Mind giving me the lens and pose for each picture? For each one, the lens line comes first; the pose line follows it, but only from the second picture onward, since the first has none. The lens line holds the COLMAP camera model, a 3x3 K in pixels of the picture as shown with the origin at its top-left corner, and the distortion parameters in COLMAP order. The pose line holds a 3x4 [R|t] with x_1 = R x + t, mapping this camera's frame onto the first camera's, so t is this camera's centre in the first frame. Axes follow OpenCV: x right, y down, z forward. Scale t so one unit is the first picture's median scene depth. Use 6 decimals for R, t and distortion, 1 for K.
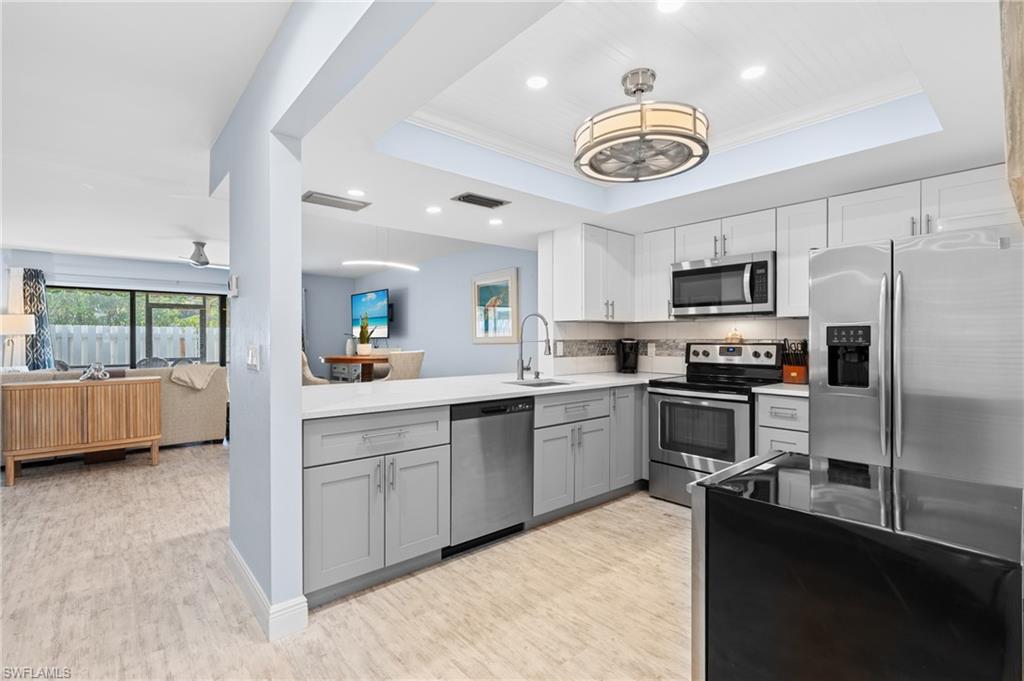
lens RADIAL K [[471.1, 0, 512.0], [0, 471.1, 340.5], [0, 0, 1]] dist [-0.003719, -0.000554]
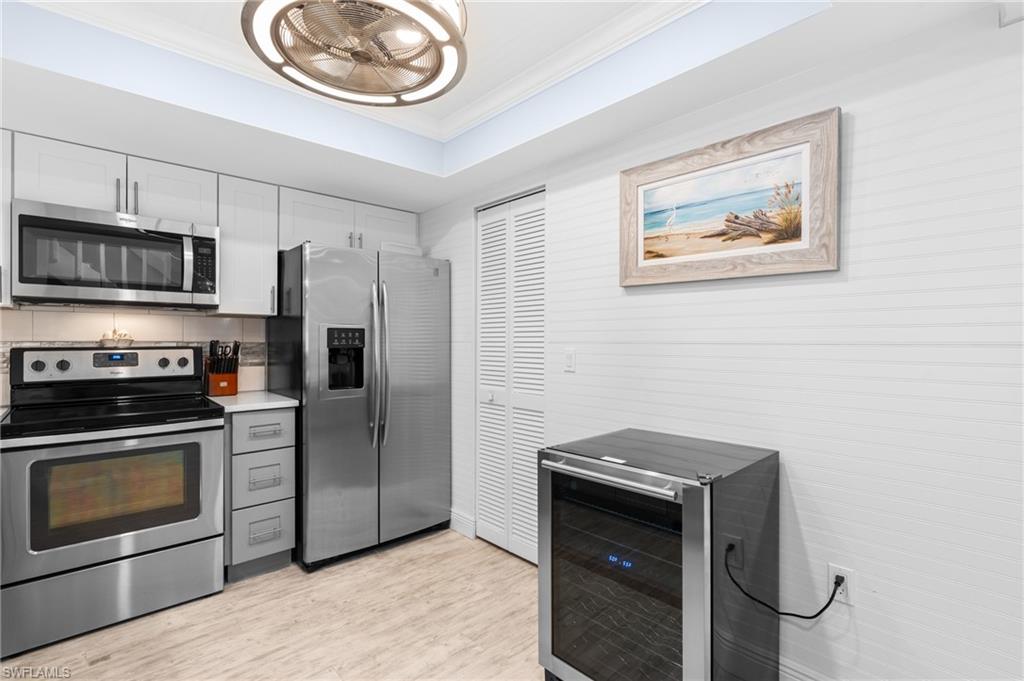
lens RADIAL K [[471.1, 0, 512.0], [0, 471.1, 340.5], [0, 0, 1]] dist [-0.003719, -0.000554]
pose [[-0.017640, -0.000297, 0.999844, -0.192240], [0.002605, 0.999997, 0.000343, -0.002604], [-0.999841, 0.002610, -0.017639, 0.441376]]
